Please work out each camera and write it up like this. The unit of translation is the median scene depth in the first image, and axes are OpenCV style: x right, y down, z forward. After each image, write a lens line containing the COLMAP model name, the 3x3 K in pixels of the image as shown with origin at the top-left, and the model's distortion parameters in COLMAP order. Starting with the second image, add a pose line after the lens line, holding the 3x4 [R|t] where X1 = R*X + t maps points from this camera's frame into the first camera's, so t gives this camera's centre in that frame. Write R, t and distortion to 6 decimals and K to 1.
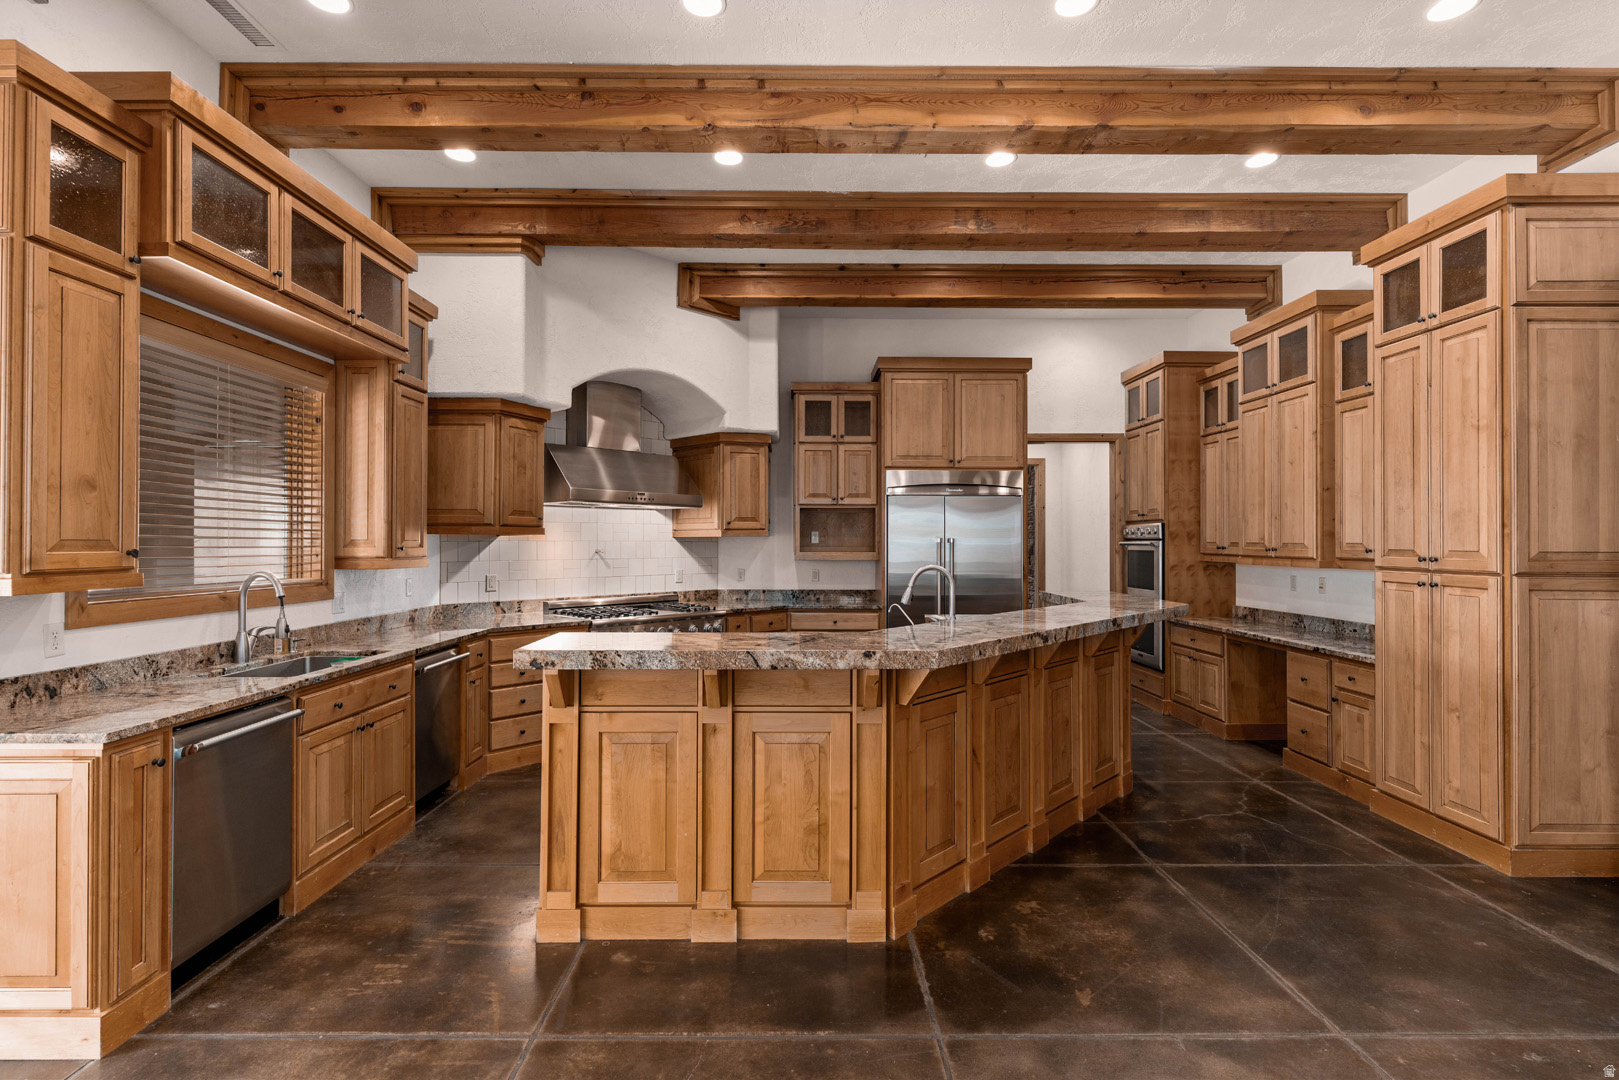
lens RADIAL K [[945.9, 0, 809.6], [0, 945.9, 533.4], [0, 0, 1]] dist [0.003822, 0.001059]
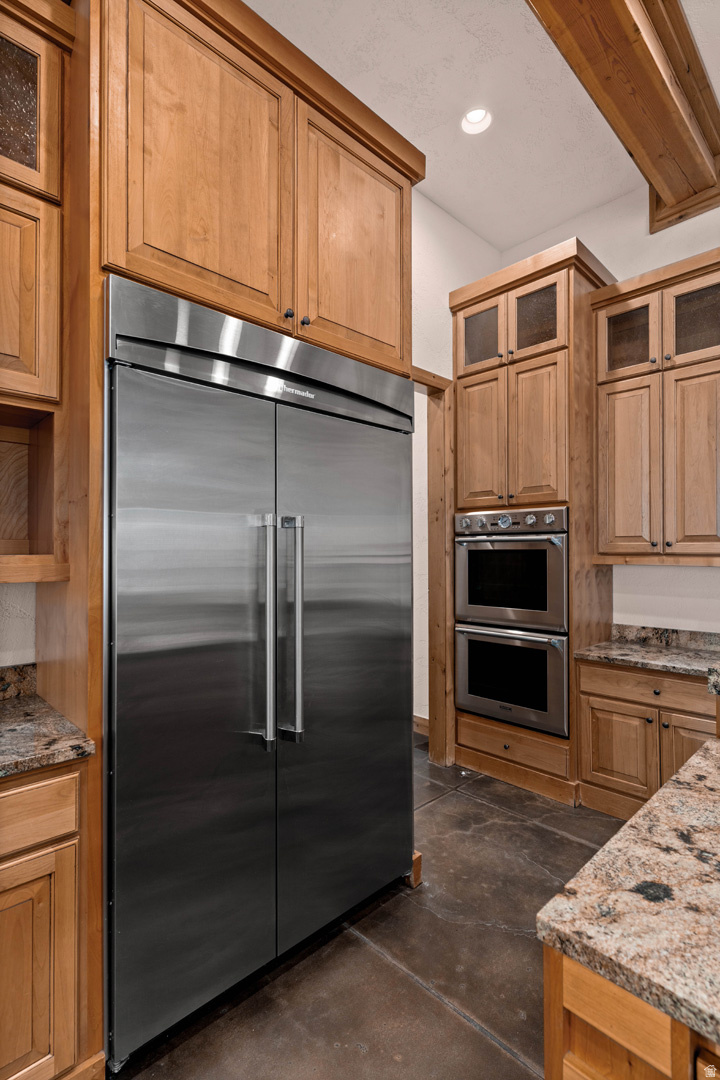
lens RADIAL K [[517.4, 0, 360.0], [0, 517.4, 540.0], [0, 0, 1]] dist [0.000475, -0.000018]
pose [[0.728497, 0.013614, 0.684914, 0.030066], [-0.000095, 0.999805, -0.019771, 0.019633], [-0.685049, 0.014338, 0.728356, 0.870128]]
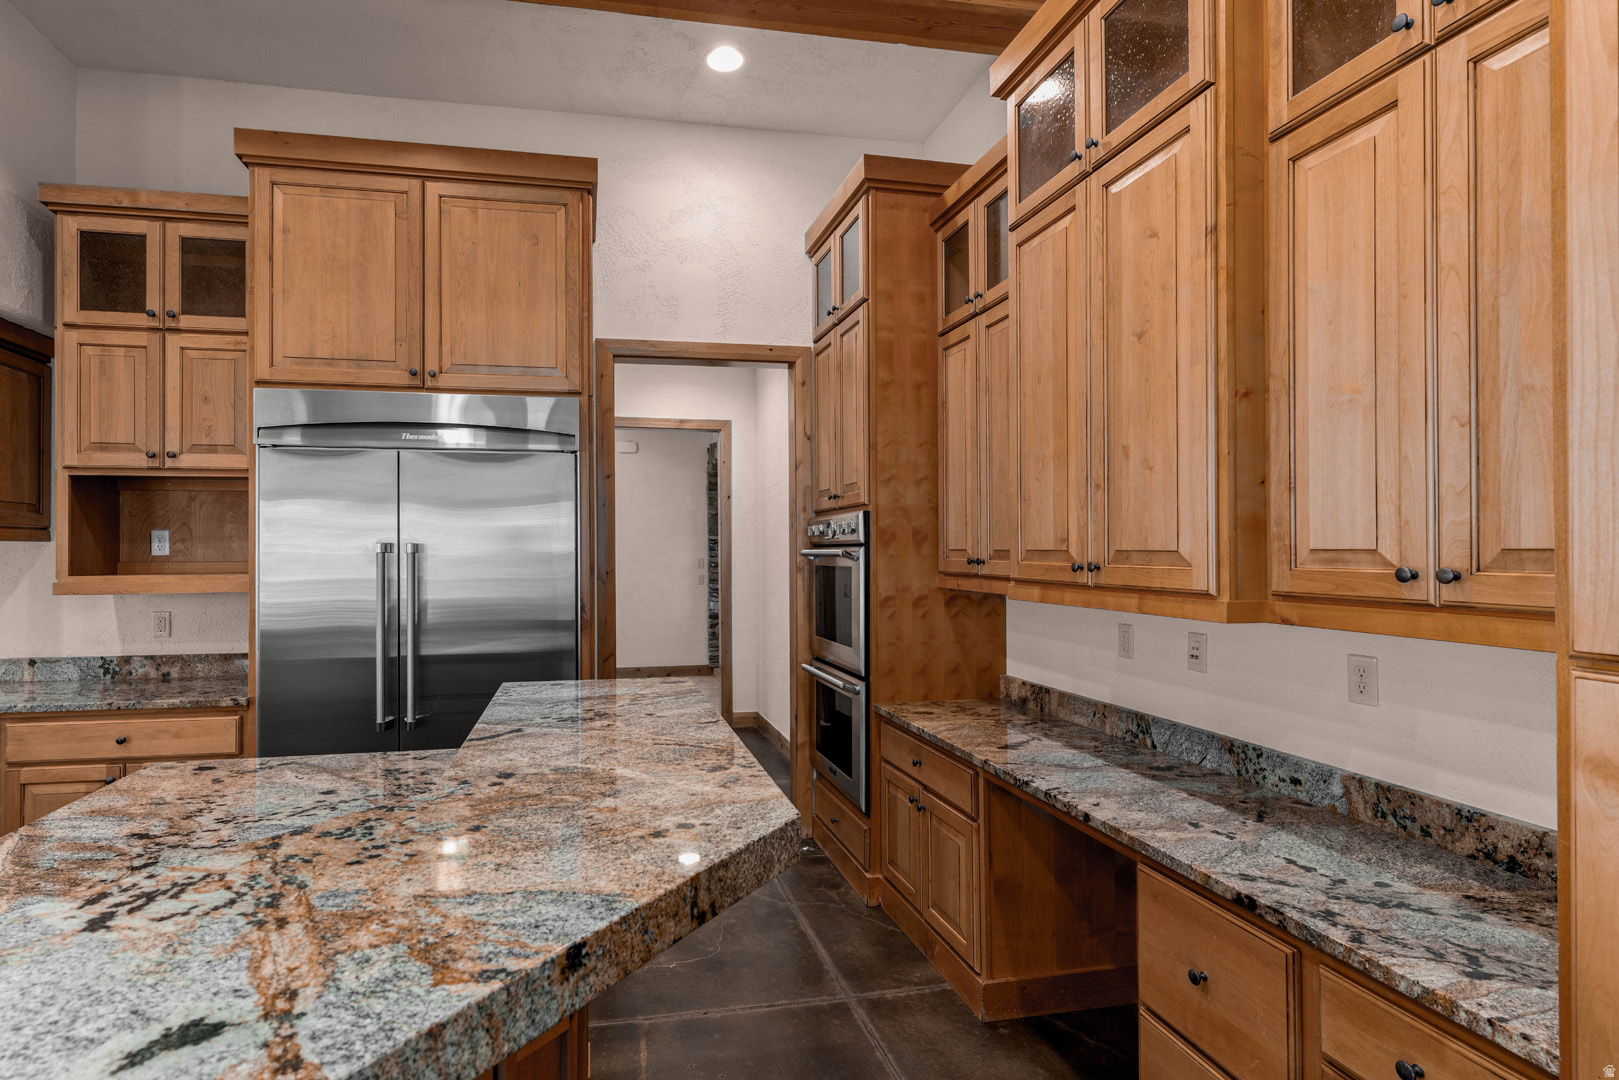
lens RADIAL K [[835.8, 0, 809.5], [0, 835.8, 540.0], [0, 0, 1]] dist [-0.001460, -0.000363]
pose [[0.983510, -0.002065, 0.180840, 0.275738], [0.002998, 0.999984, -0.004887, 0.006345], [-0.180827, 0.005349, 0.983500, 0.601051]]
